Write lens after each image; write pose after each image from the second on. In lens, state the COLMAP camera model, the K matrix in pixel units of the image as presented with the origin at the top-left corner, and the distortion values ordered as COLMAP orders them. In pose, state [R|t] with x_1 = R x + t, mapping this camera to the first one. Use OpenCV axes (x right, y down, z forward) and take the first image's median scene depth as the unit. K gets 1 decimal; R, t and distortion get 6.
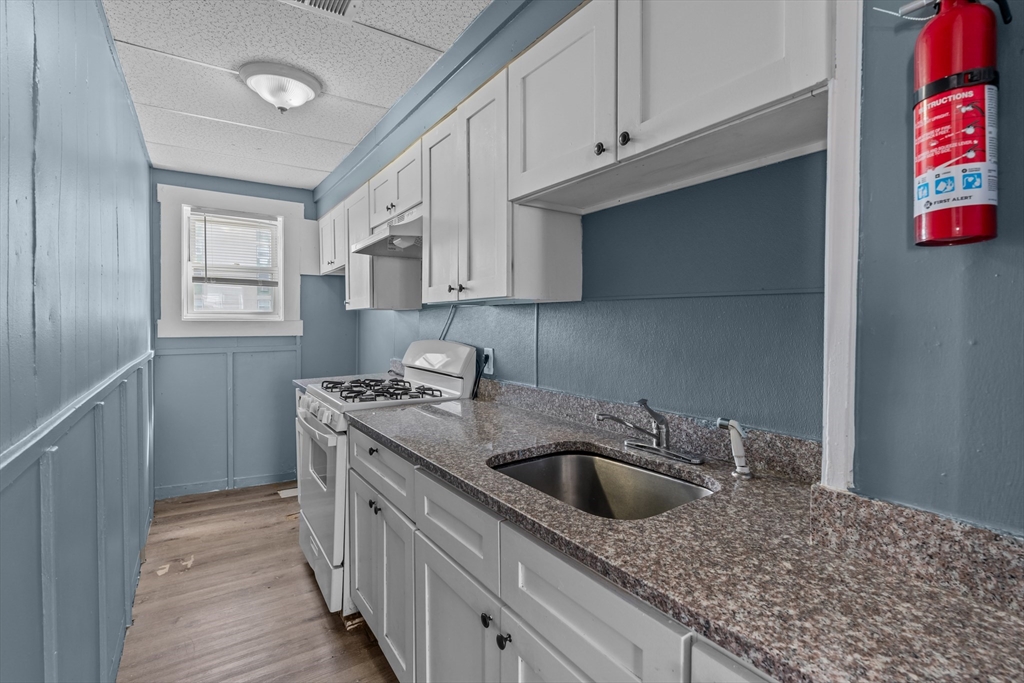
lens RADIAL K [[478.9, 0, 506.6], [0, 478.9, 343.4], [0, 0, 1]] dist [0.000547, 0.000025]
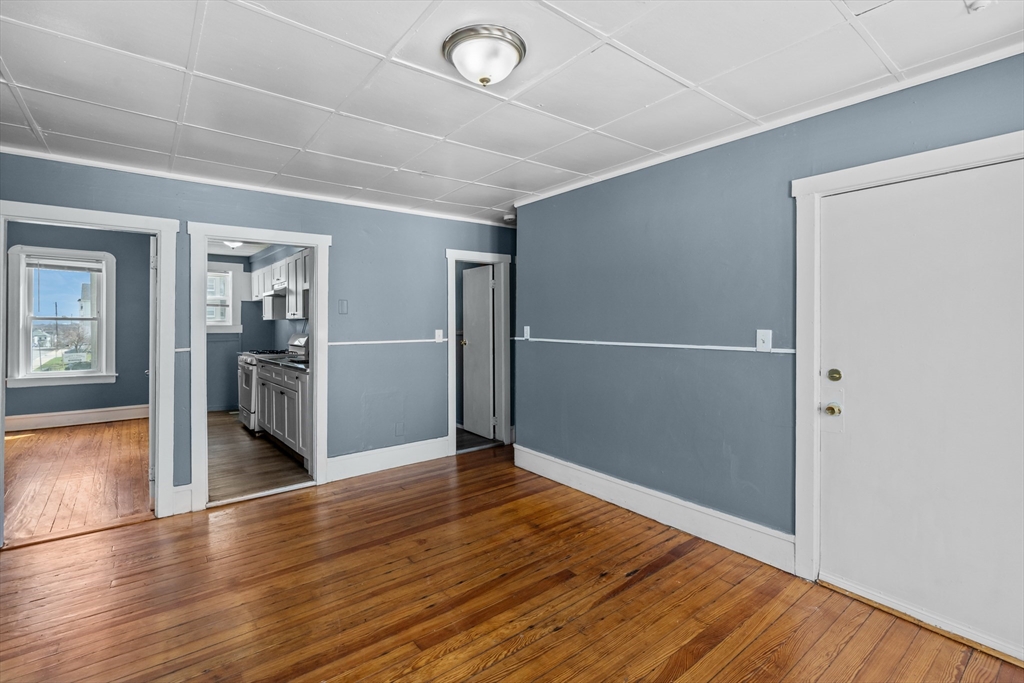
lens RADIAL K [[456.9, 0, 512.9], [0, 456.9, 332.3], [0, 0, 1]] dist [0.000909, 0.000095]
pose [[0.992486, -0.004029, 0.122291, 0.550927], [0.007401, 0.999604, -0.027132, 0.052942], [-0.122134, 0.027833, 0.992123, -1.225433]]
